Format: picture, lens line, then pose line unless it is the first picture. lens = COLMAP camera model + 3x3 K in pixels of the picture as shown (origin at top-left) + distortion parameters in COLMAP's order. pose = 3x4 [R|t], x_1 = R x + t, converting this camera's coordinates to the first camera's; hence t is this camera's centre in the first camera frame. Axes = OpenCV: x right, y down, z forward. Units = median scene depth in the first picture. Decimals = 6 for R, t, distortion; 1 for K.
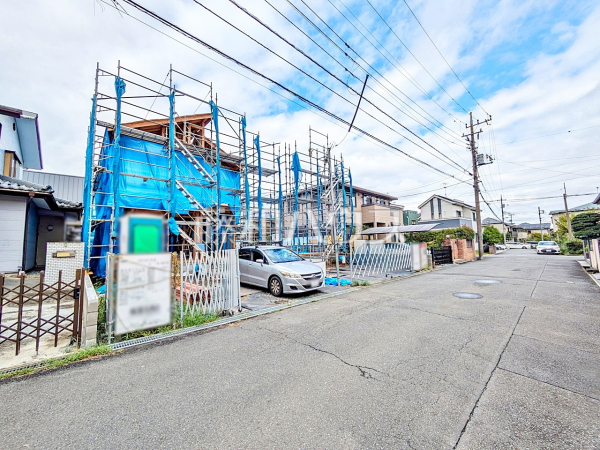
lens RADIAL K [[236.4, 0, 299.0], [0, 236.4, 225.0], [0, 0, 1]] dist [-0.003889, 0.002116]
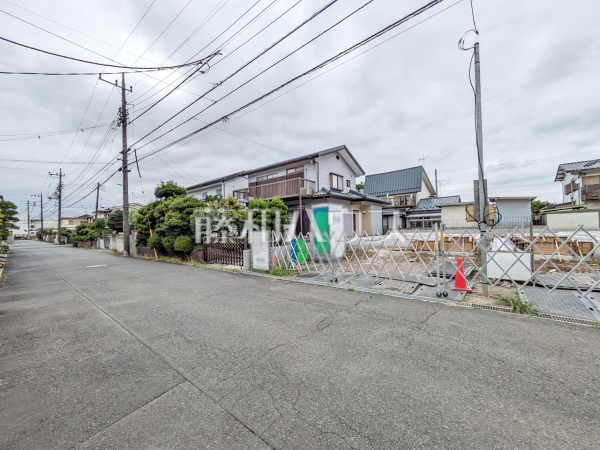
lens RADIAL K [[236.4, 0, 301.1], [0, 236.4, 225.4], [0, 0, 1]] dist [-0.003889, 0.002116]
pose [[0.148462, 0.003478, -0.988912, 0.281004], [0.110128, 0.993716, 0.020028, 0.015163], [0.982767, -0.111880, 0.147146, 0.225075]]
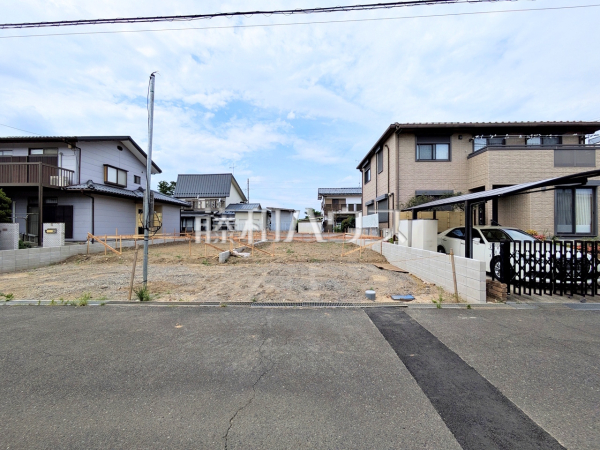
lens RADIAL K [[236.4, 0, 300.2], [0, 236.4, 224.1], [0, 0, 1]] dist [-0.003889, 0.002116]
pose [[0.718110, 0.010507, -0.695850, 0.396917], [0.046865, 0.996886, 0.063416, 0.021546], [0.694350, -0.078151, 0.715381, 0.364677]]
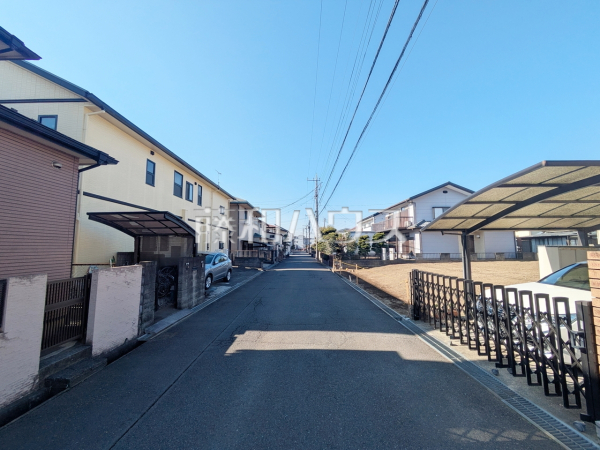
lens RADIAL K [[236.4, 0, 301.3], [0, 236.4, 222.7], [0, 0, 1]] dist [-0.003889, 0.002116]
pose [[-0.703496, -0.046531, -0.709175, 0.653252], [0.080778, 0.986153, -0.144836, 0.035044], [0.706094, -0.159177, -0.689996, 0.806937]]
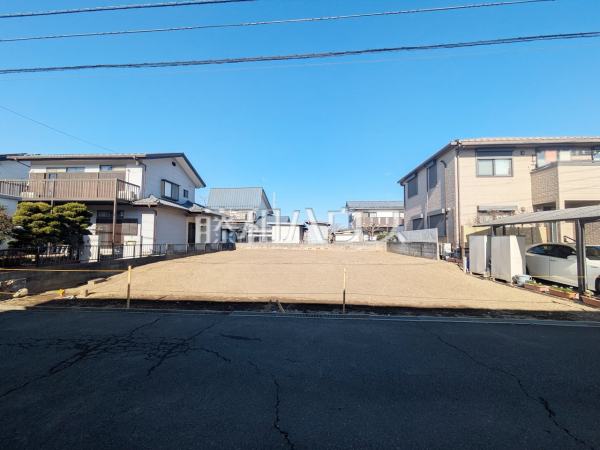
lens RADIAL K [[236.4, 0, 300.6], [0, 236.4, 227.4], [0, 0, 1]] dist [-0.003889, 0.002116]
pose [[0.687845, -0.010027, -0.725789, 0.319296], [0.040899, 0.998851, 0.024961, 0.010183], [0.724705, -0.046853, 0.687465, 0.267259]]
